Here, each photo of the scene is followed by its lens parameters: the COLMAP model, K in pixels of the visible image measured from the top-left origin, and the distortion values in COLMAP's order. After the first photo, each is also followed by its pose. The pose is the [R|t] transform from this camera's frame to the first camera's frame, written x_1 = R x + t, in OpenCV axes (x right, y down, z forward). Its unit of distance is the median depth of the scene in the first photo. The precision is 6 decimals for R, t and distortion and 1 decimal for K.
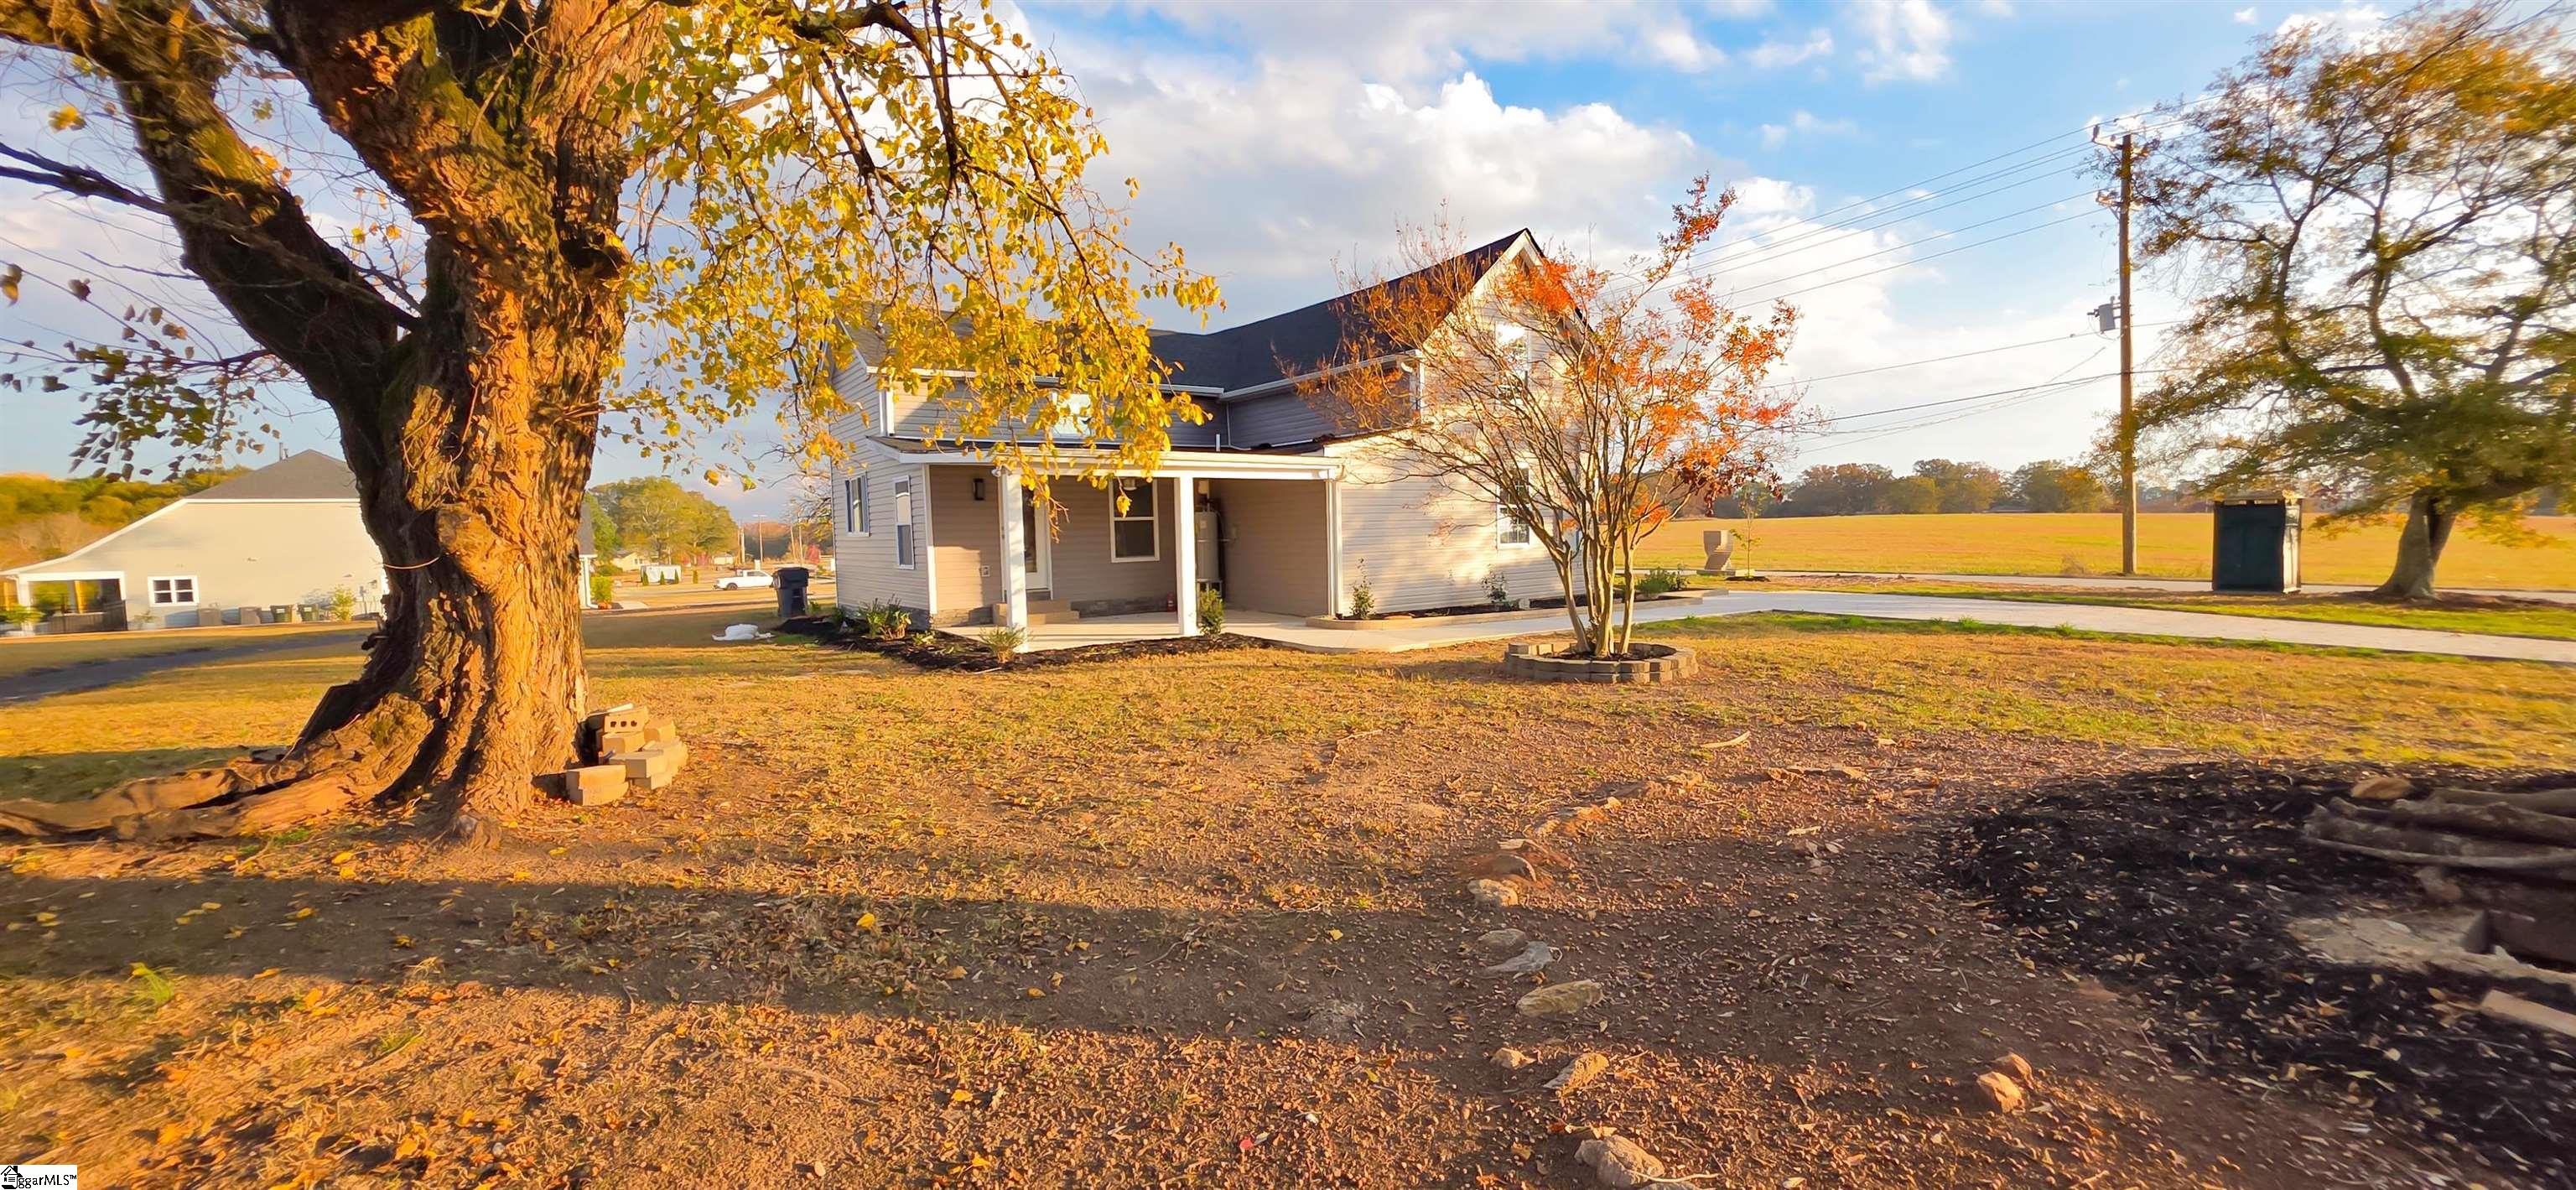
lens RADIAL K [[1035.8, 0, 1288.0], [0, 1035.8, 595.0], [0, 0, 1]] dist [0.002721, 0.000174]
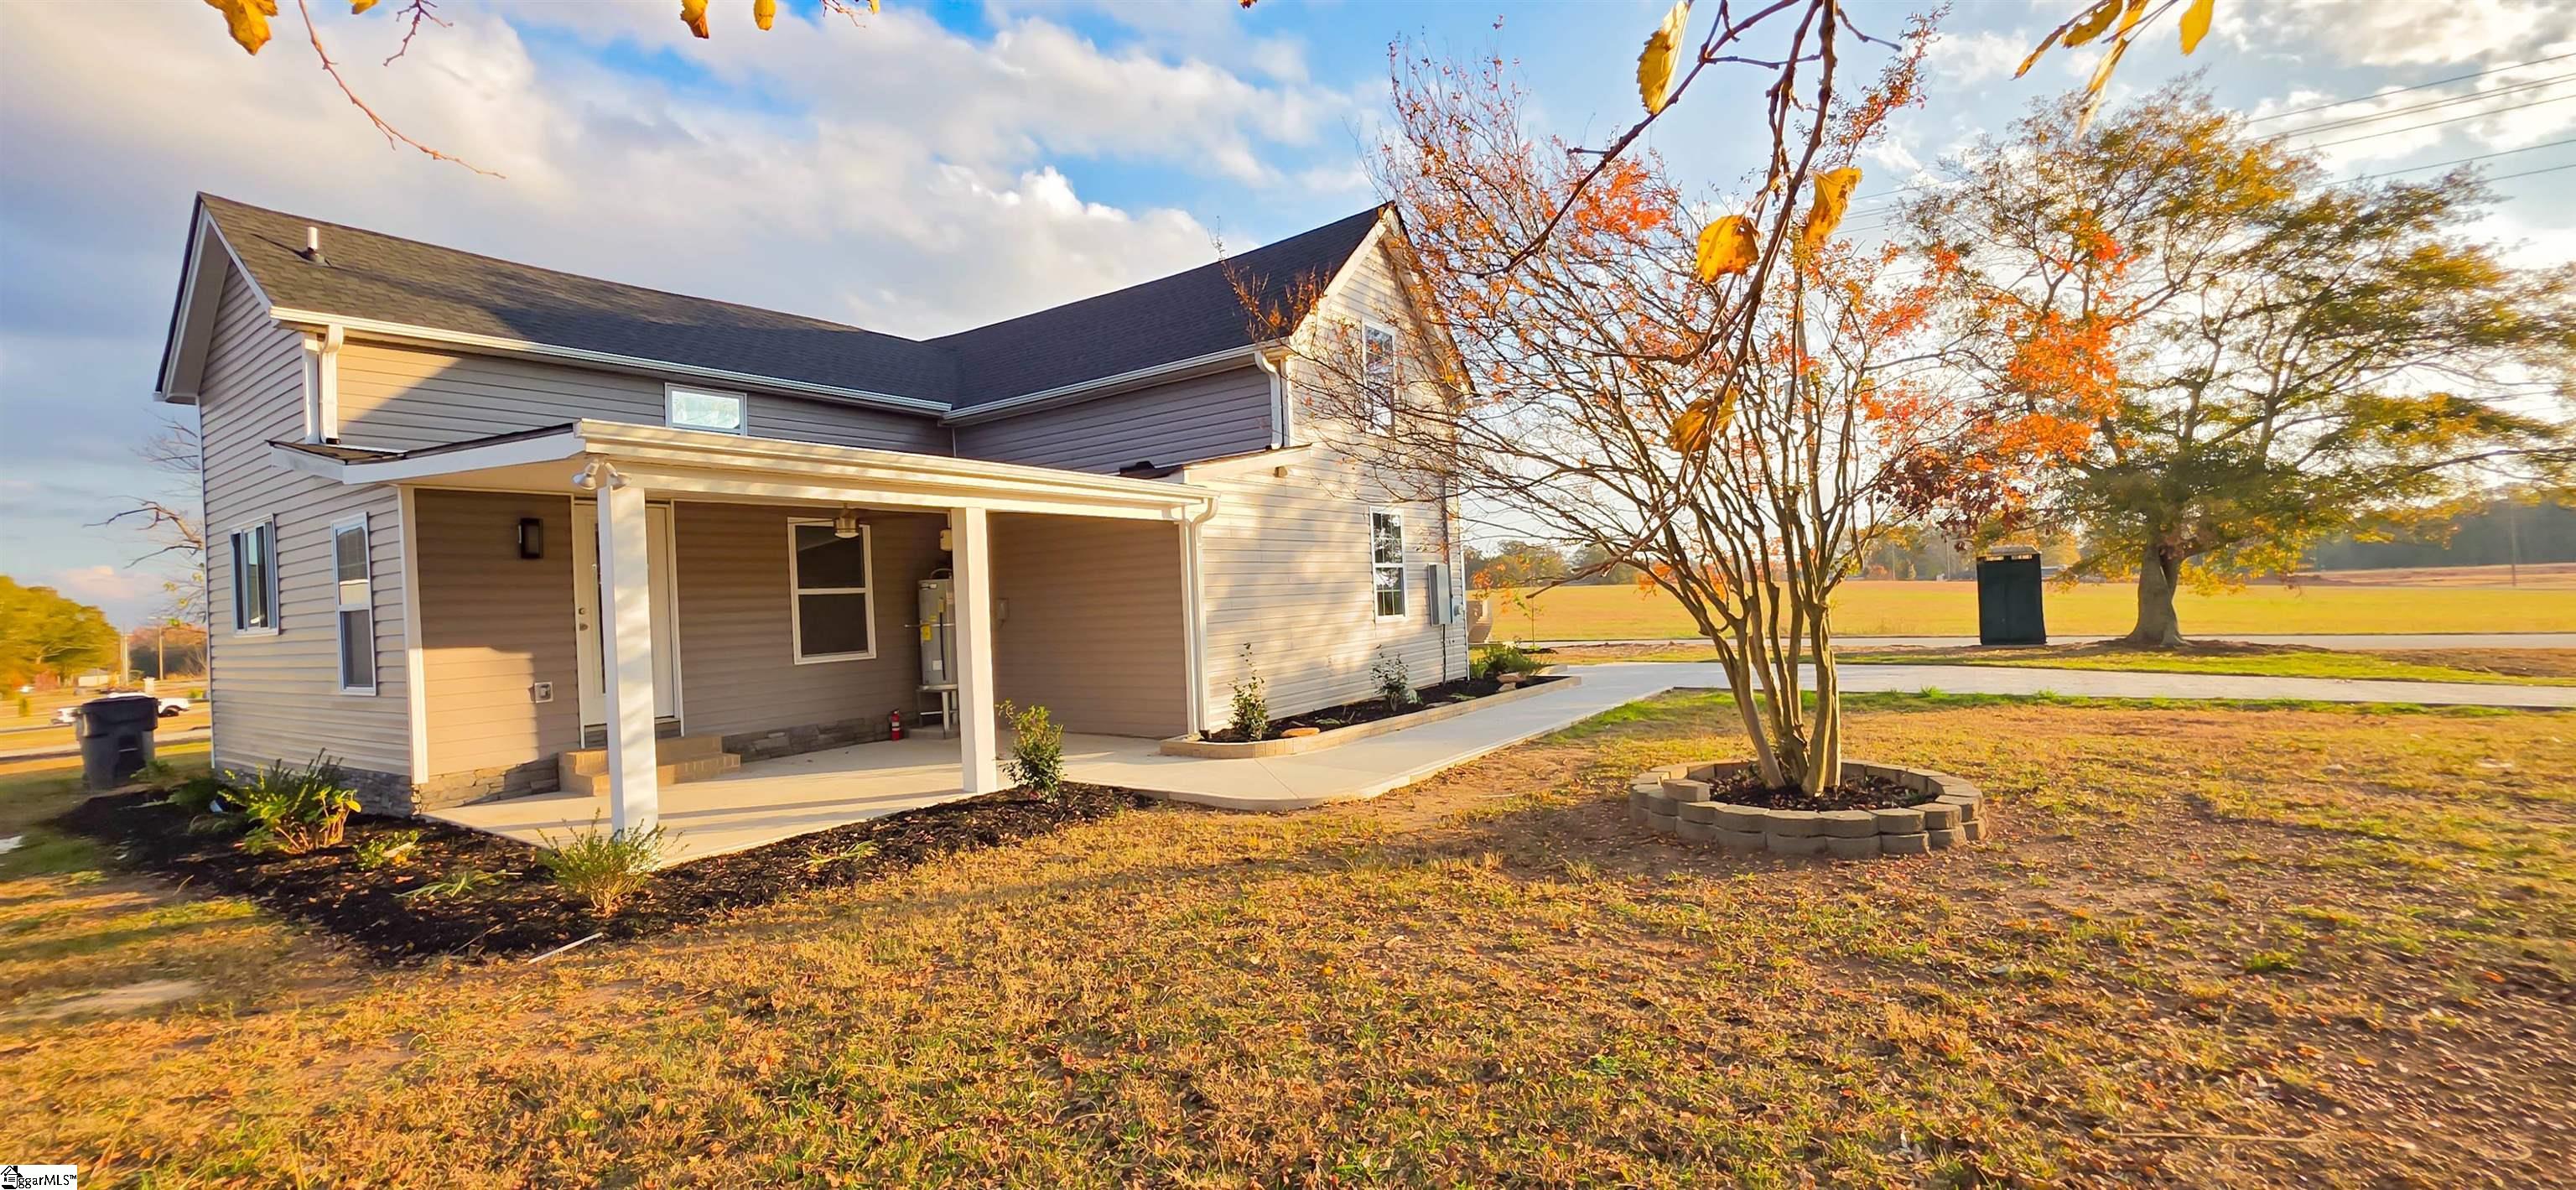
lens RADIAL K [[1040.7, 0, 1296.4], [0, 1040.7, 598.5], [0, 0, 1]] dist [0.003222, -0.000051]
pose [[0.935754, -0.020529, 0.352055, -0.115797], [0.047516, 0.996541, -0.068184, -0.015648], [-0.349438, 0.080531, 0.933492, 0.355770]]
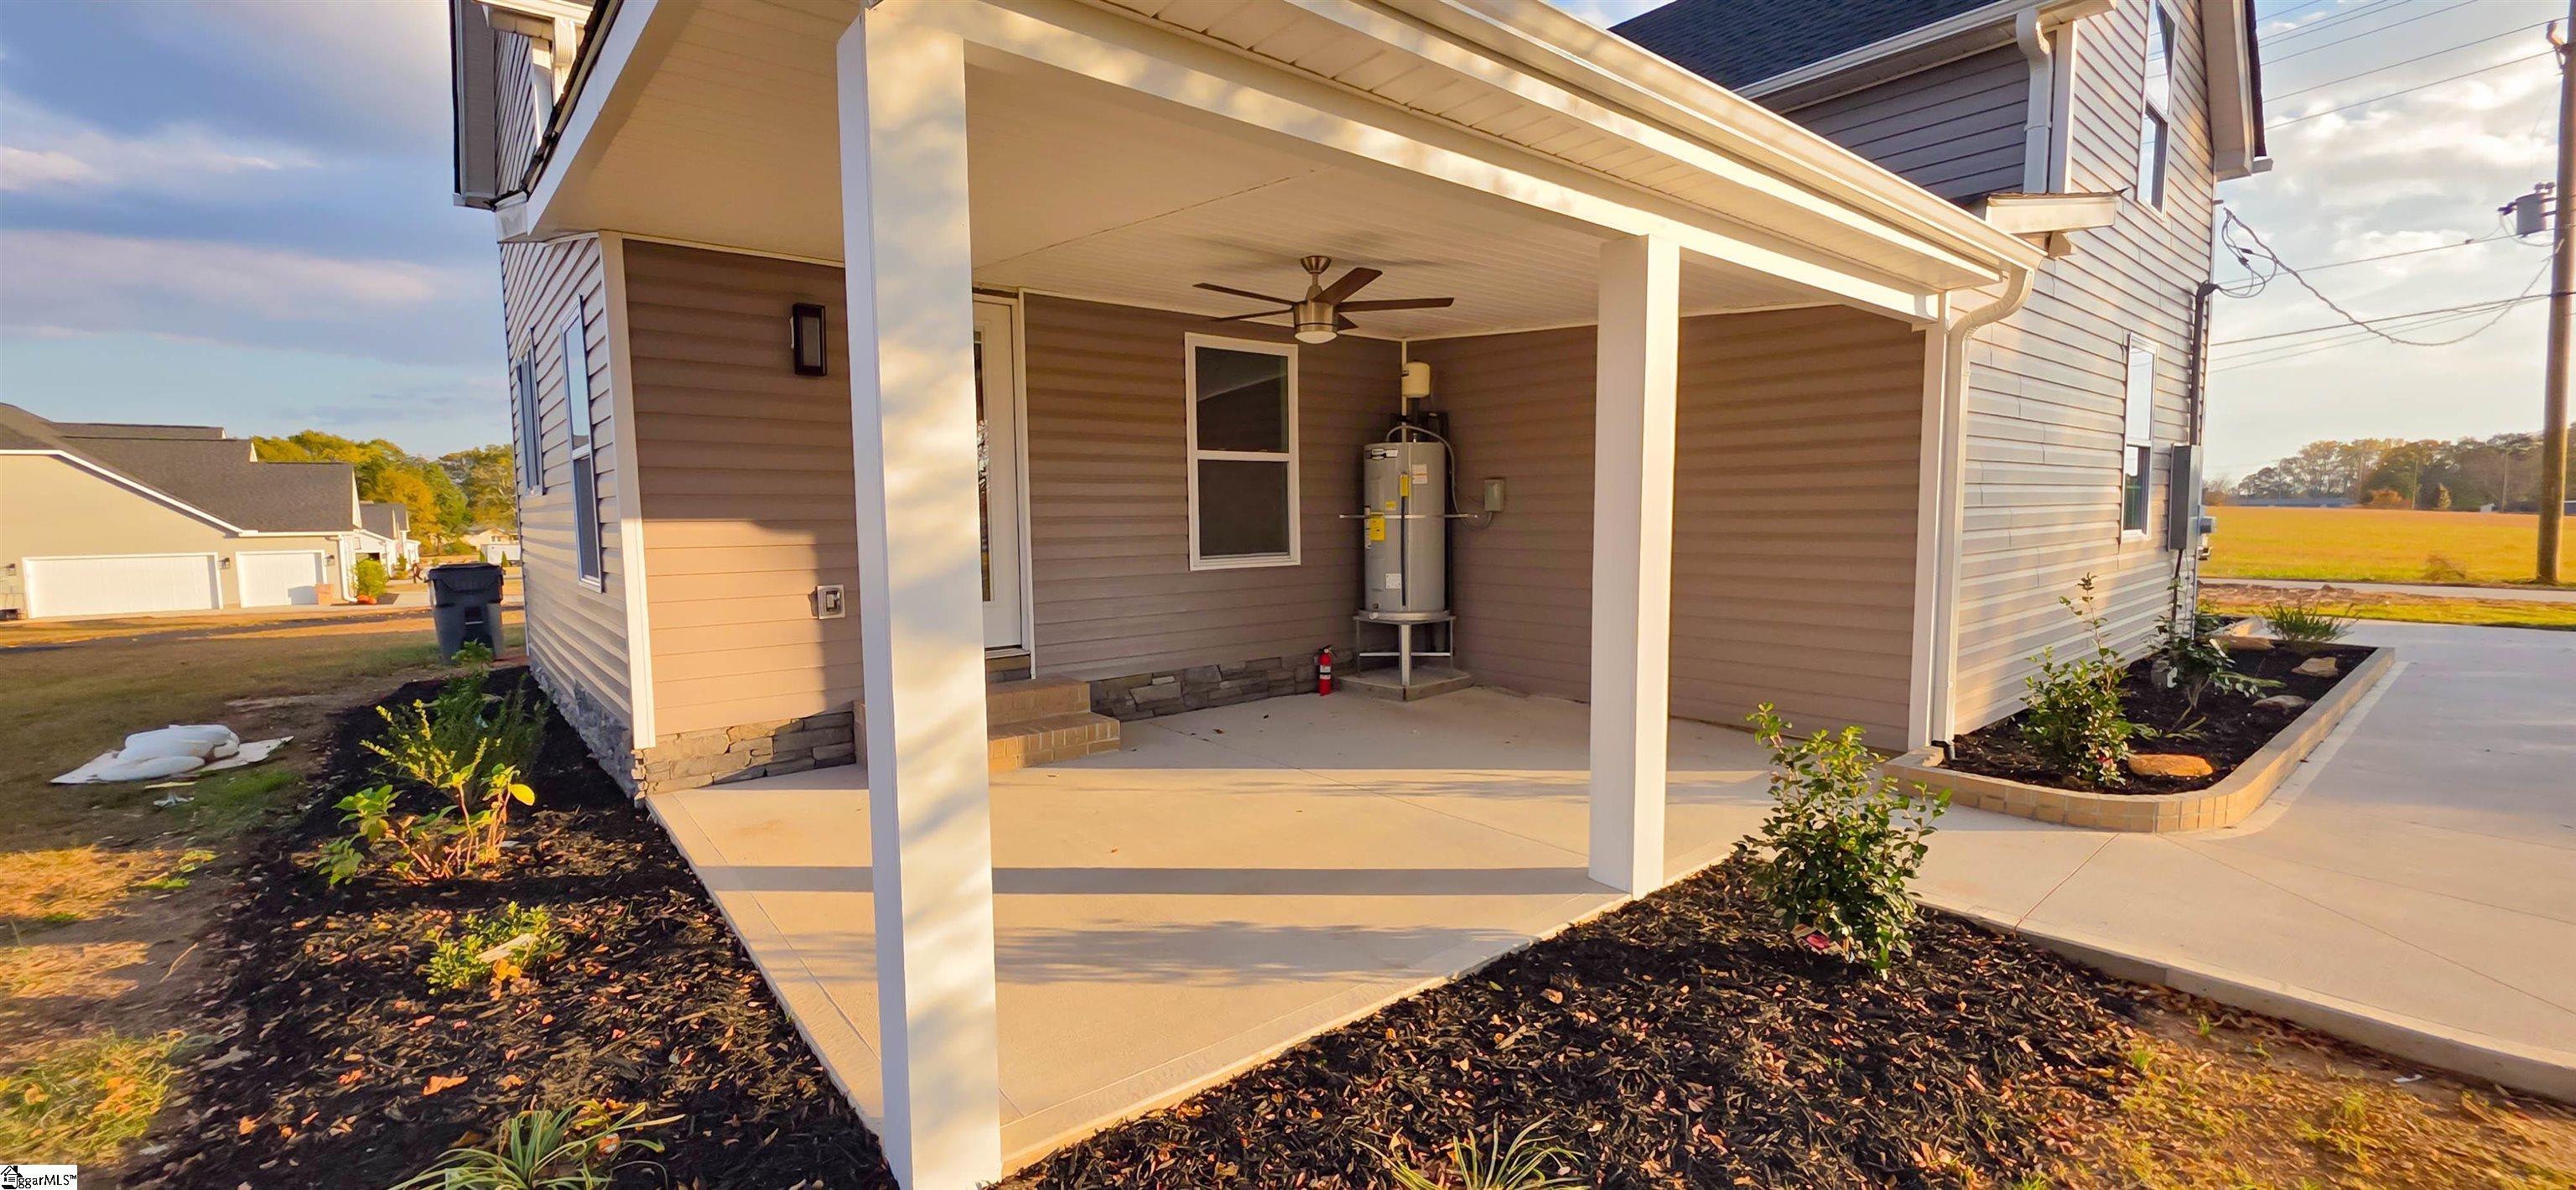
lens RADIAL K [[1035.8, 0, 1288.0], [0, 1035.8, 595.0], [0, 0, 1]] dist [0.002721, 0.000174]
pose [[0.996569, 0.005498, 0.082582, -0.173693], [-0.006773, 0.999862, 0.015169, -0.029861], [-0.082487, -0.015677, 0.996469, 0.653457]]
